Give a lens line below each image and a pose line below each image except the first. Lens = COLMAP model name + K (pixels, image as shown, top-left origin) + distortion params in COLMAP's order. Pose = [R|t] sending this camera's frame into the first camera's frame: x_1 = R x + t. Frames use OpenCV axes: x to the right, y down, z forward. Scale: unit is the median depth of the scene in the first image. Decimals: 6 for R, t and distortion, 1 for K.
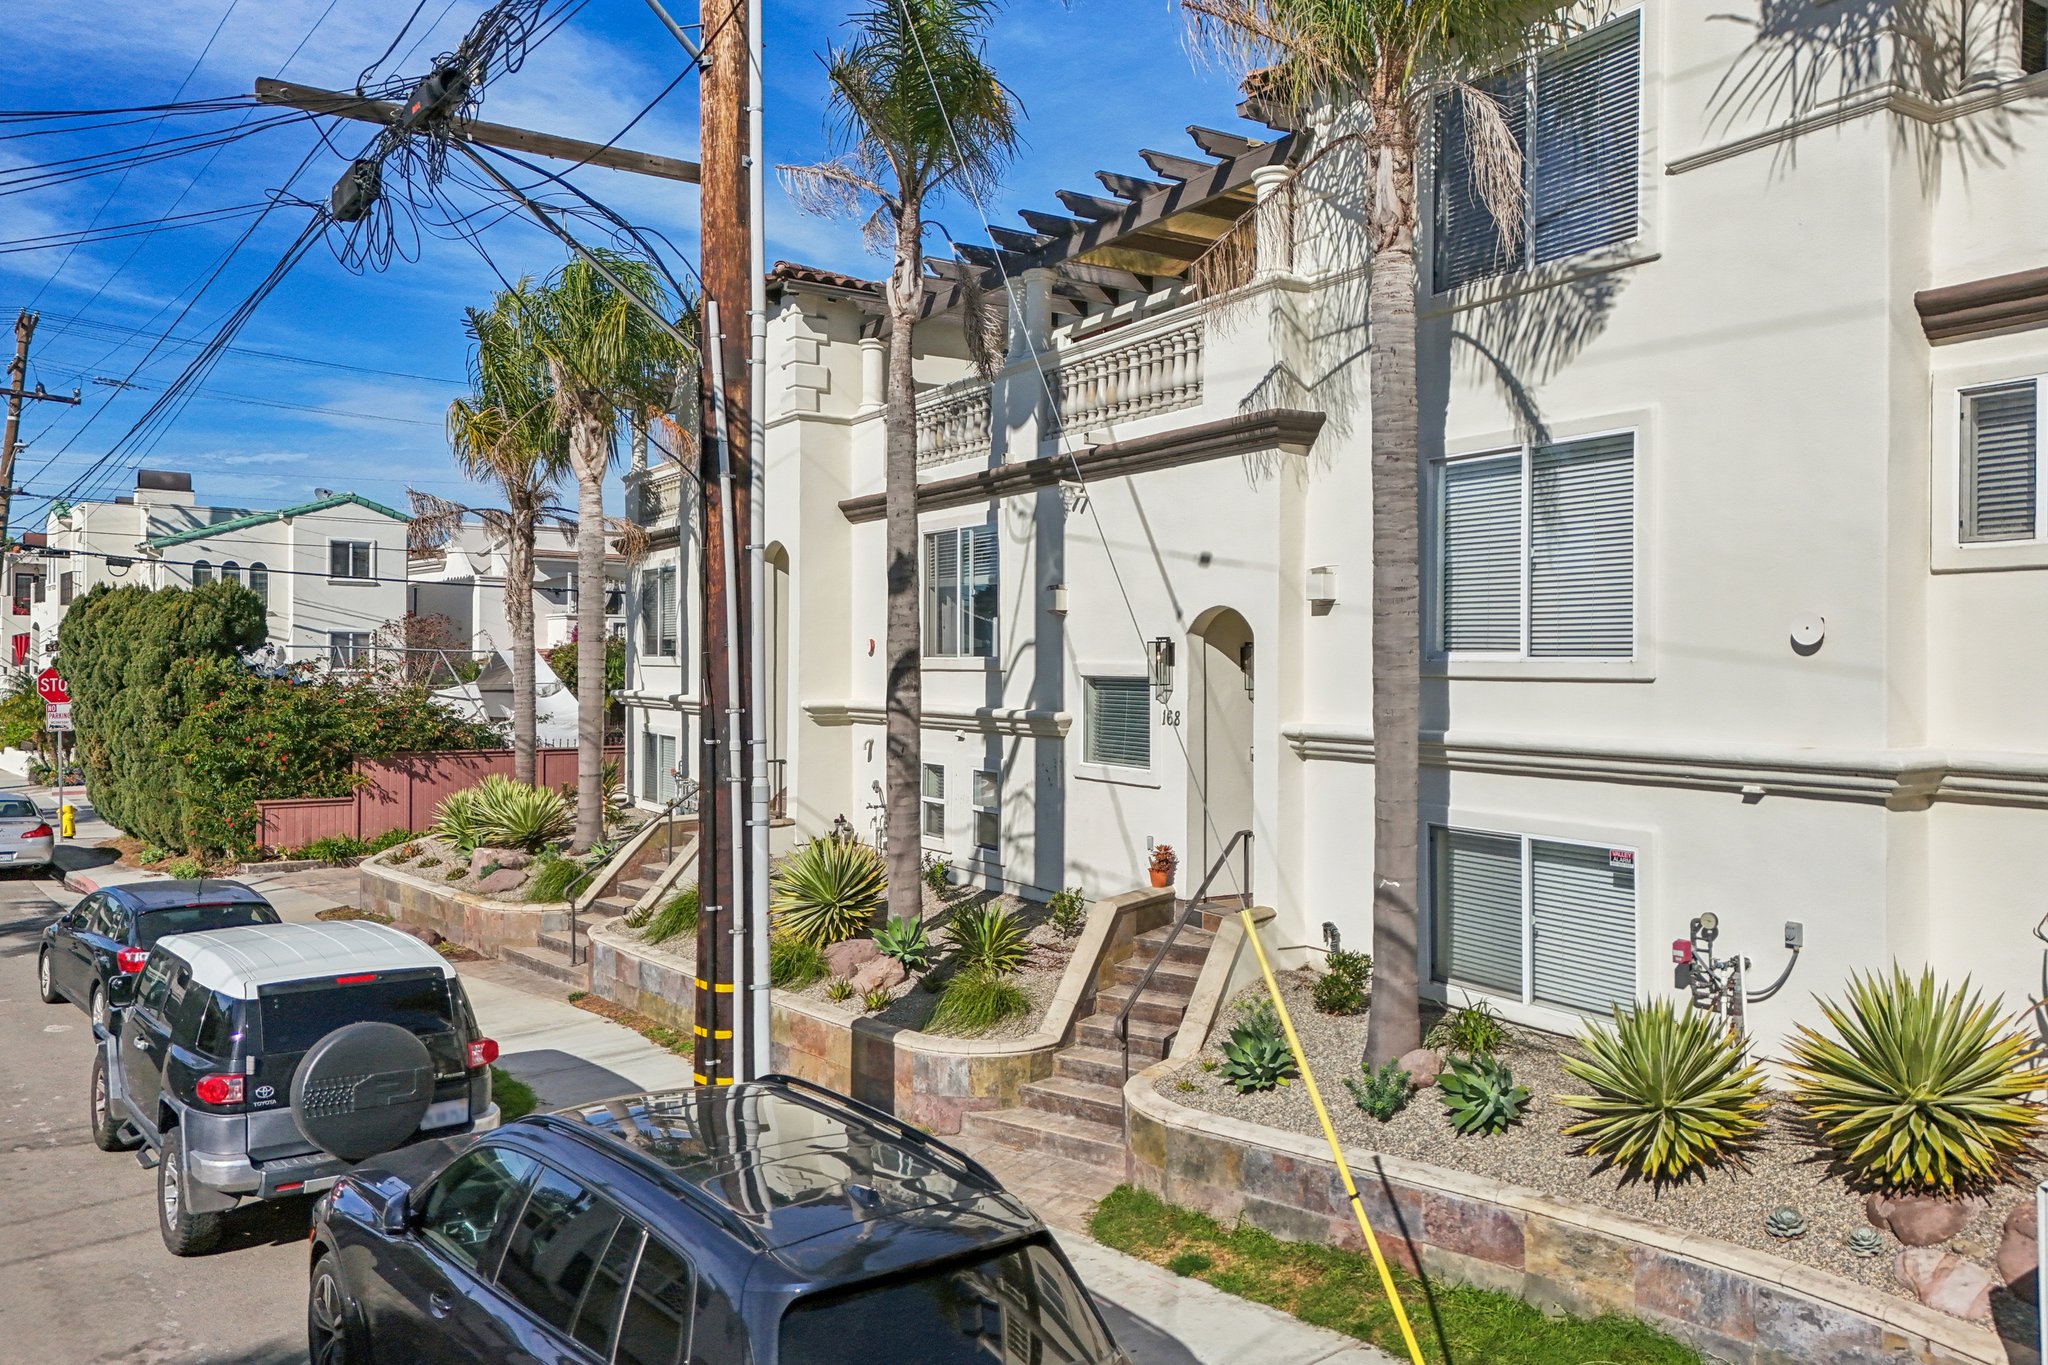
lens RADIAL K [[1537.7, 0, 1043.5], [0, 1537.7, 700.3], [0, 0, 1]] dist [0.085657, -0.094157]
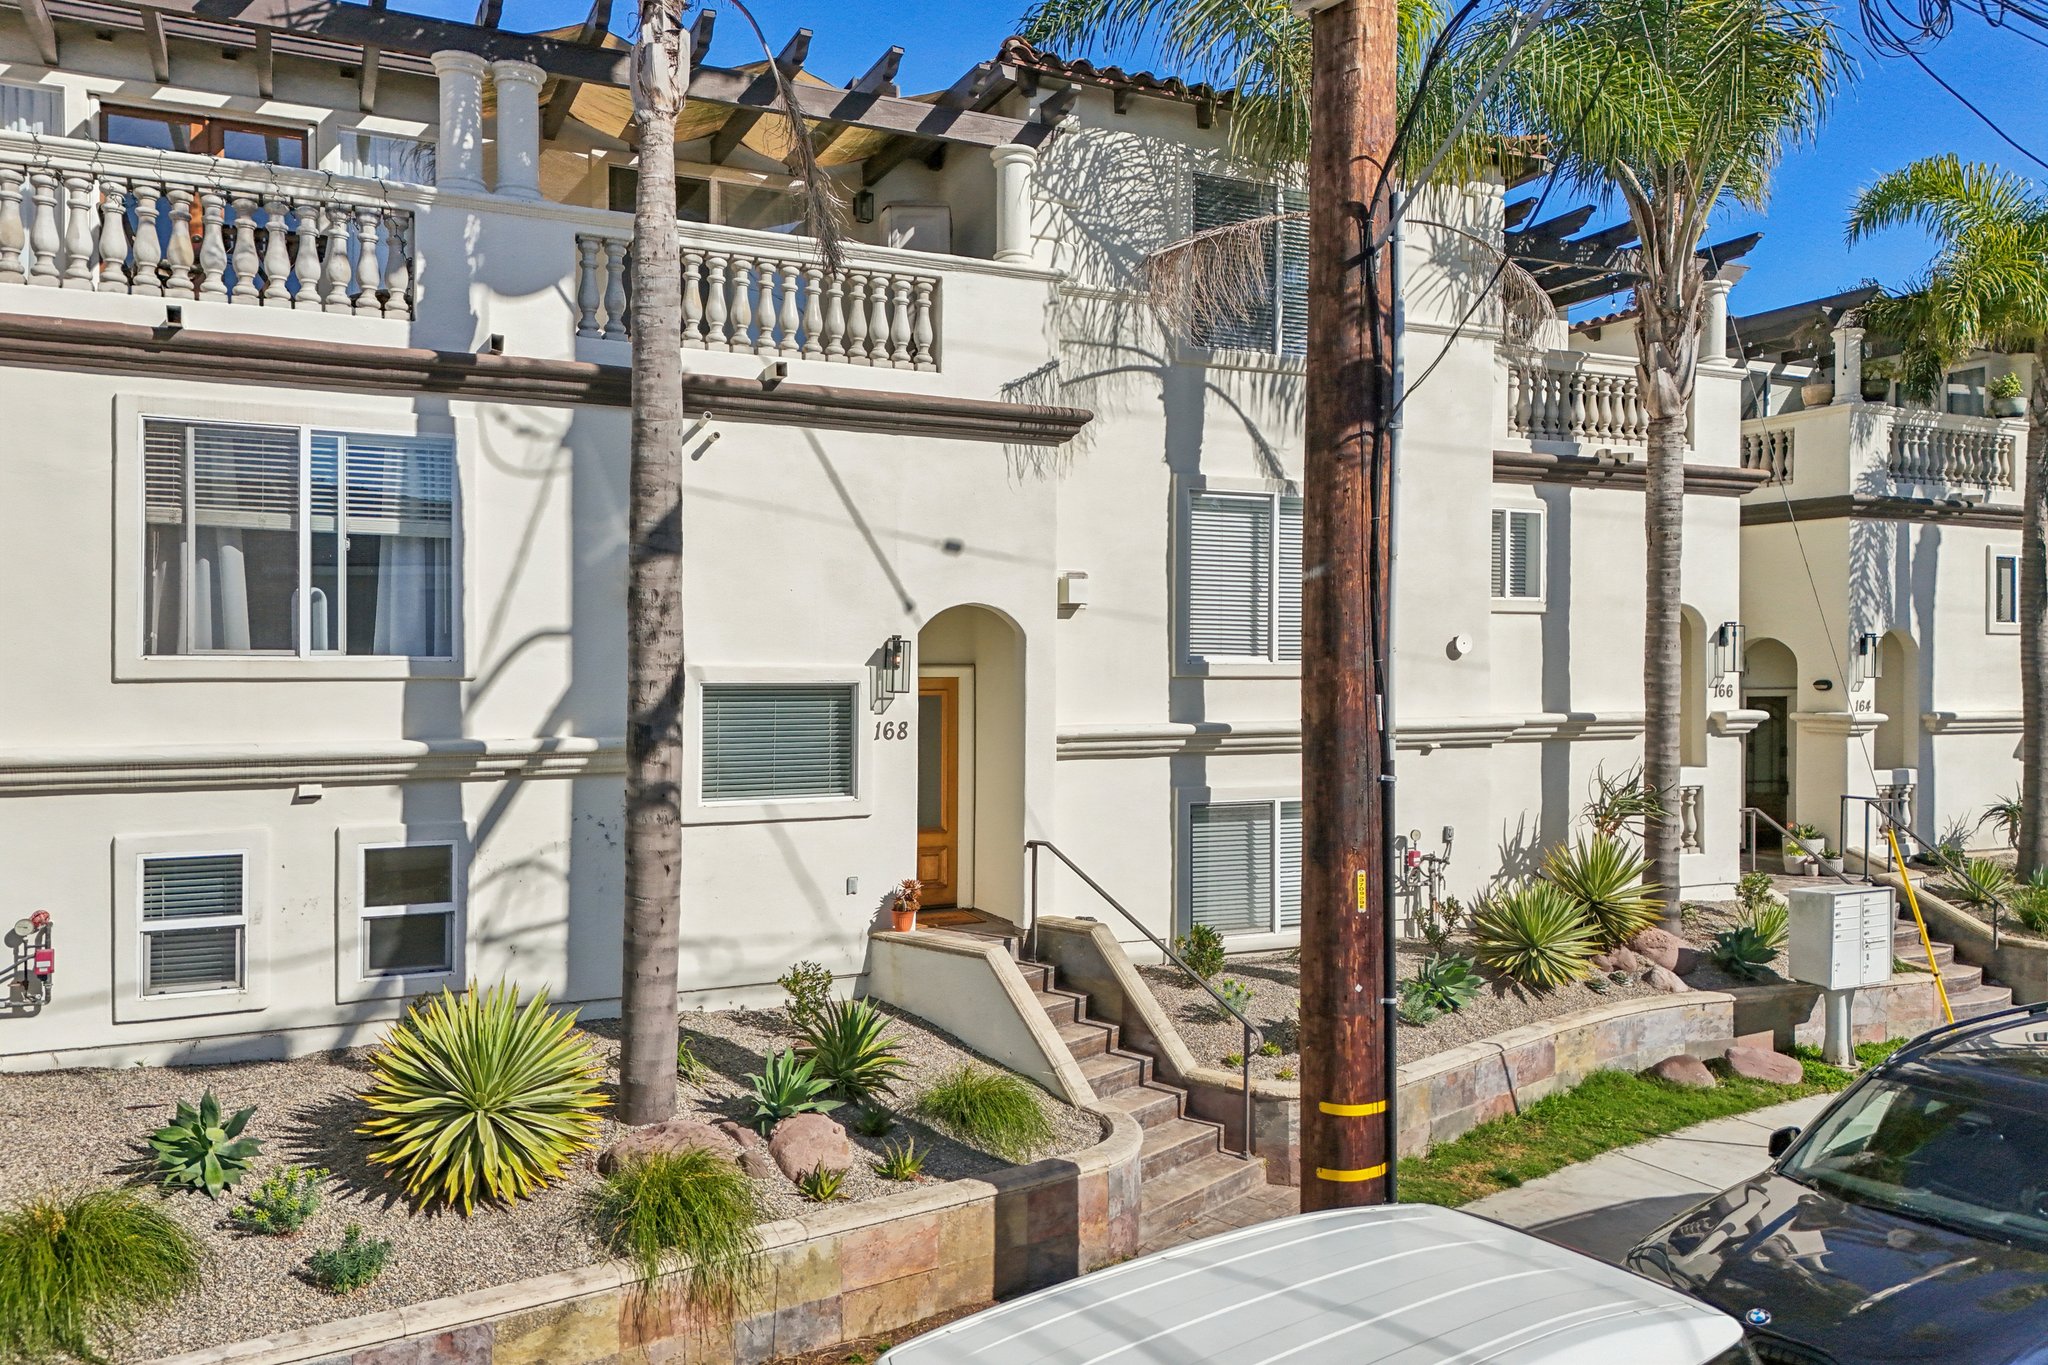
lens RADIAL K [[1522.2, 0, 1029.1], [0, 1522.2, 686.7], [0, 0, 1]] dist [0.081661, -0.089559]
pose [[0.098942, -0.009021, 0.995052, -0.727471], [0.027701, 0.999596, 0.006308, -0.014342], [-0.994708, 0.026940, 0.099152, 0.824295]]
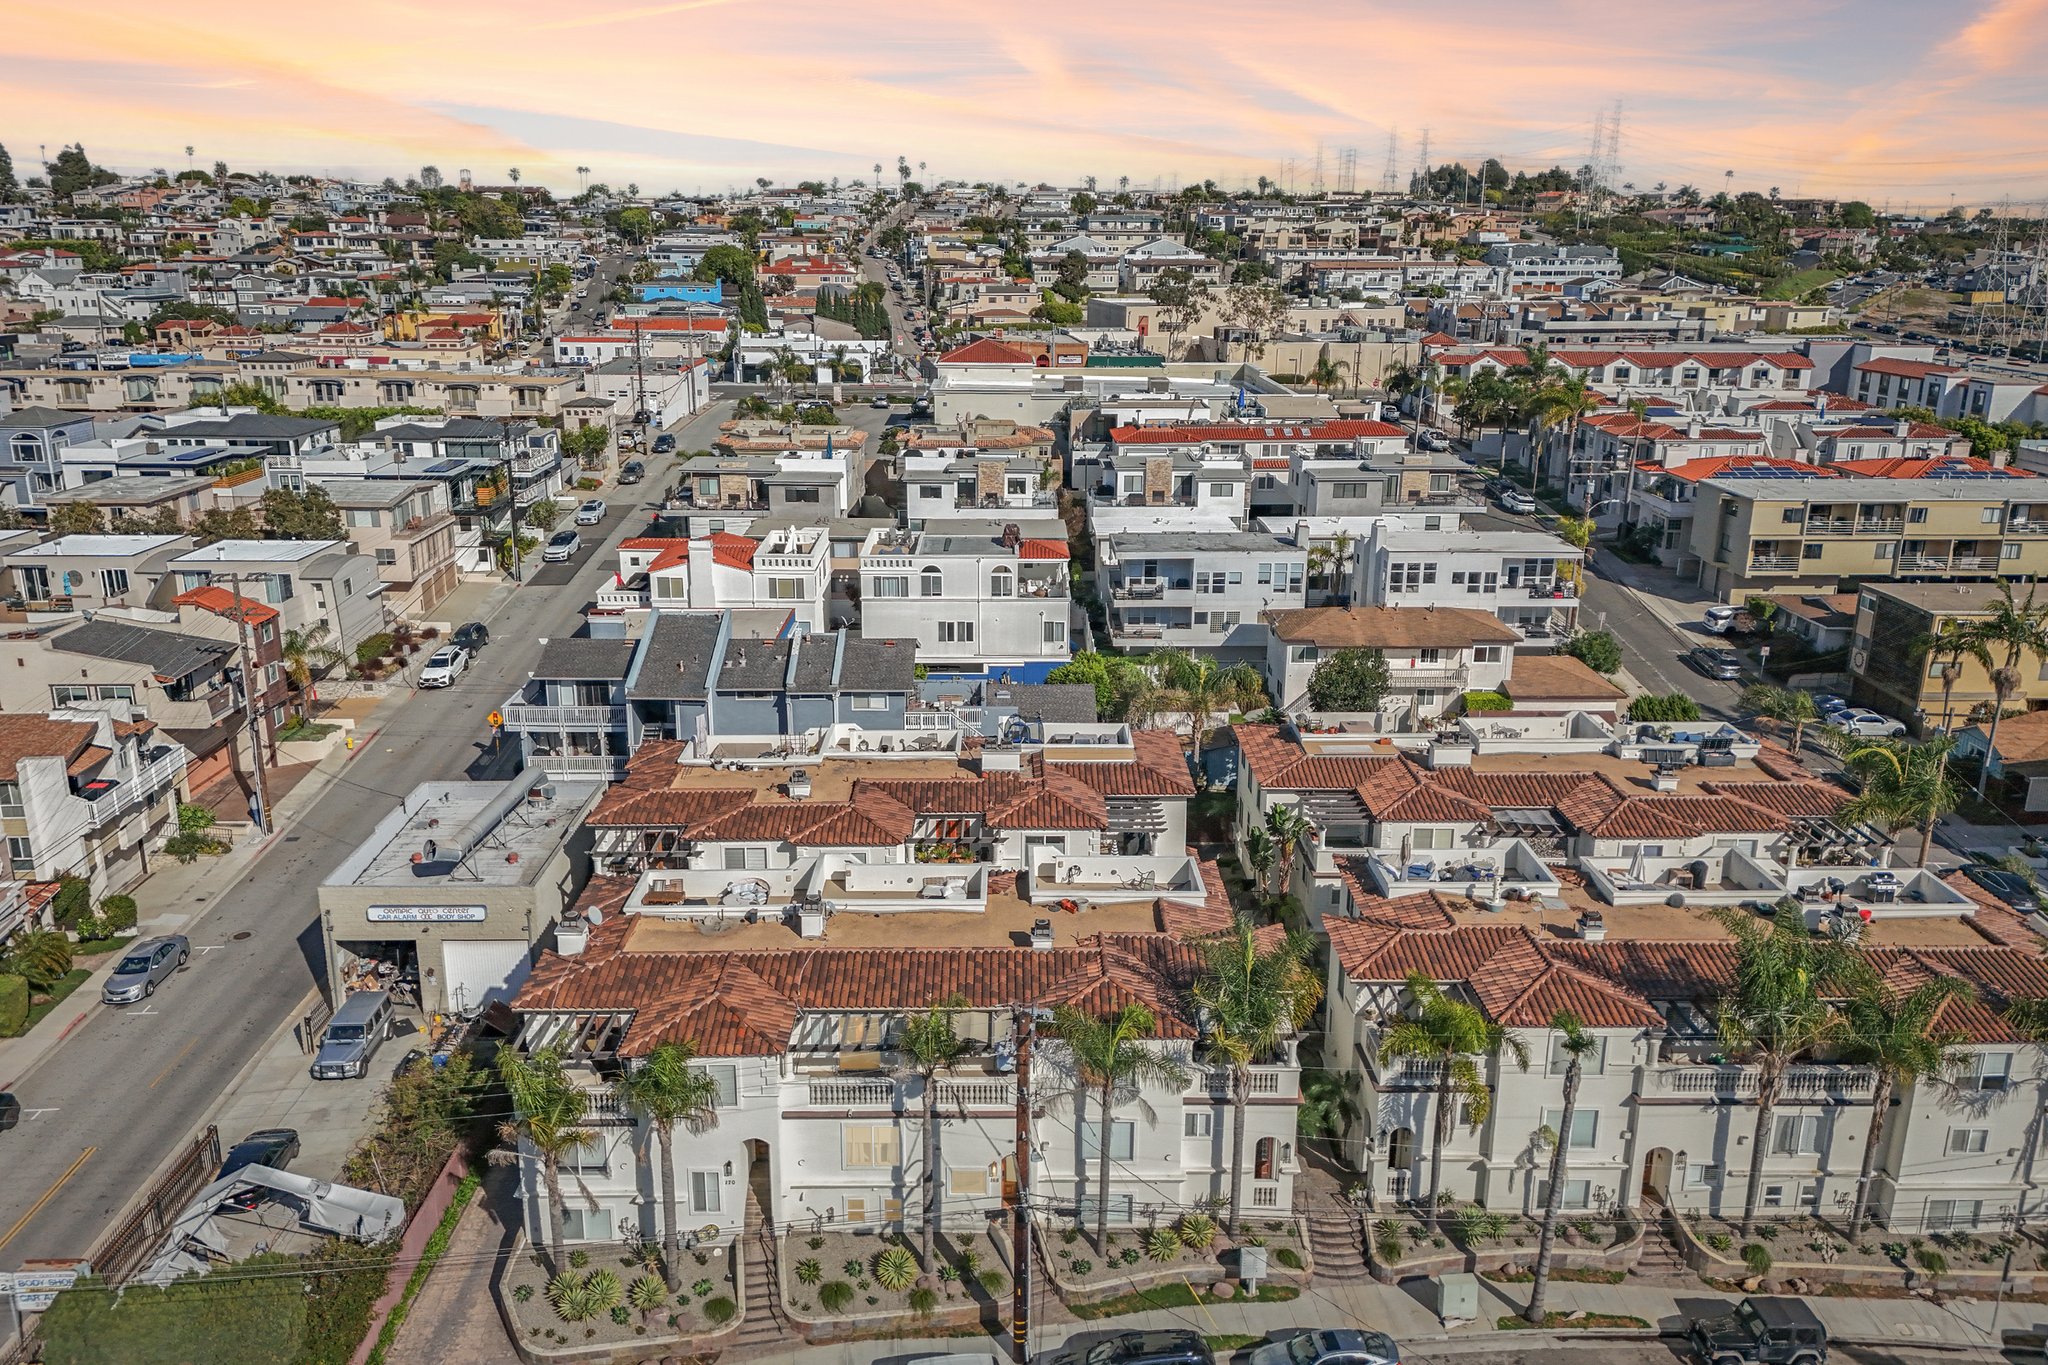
lens RADIAL K [[1522.2, 0, 1029.1], [0, 1522.2, 686.7], [0, 0, 1]] dist [0.081661, -0.089559]
pose [[0.512439, -0.242235, 0.823850, -2.541166], [0.018734, 0.962314, 0.271294, -2.057761], [-0.858519, -0.123588, 0.497666, -0.721151]]
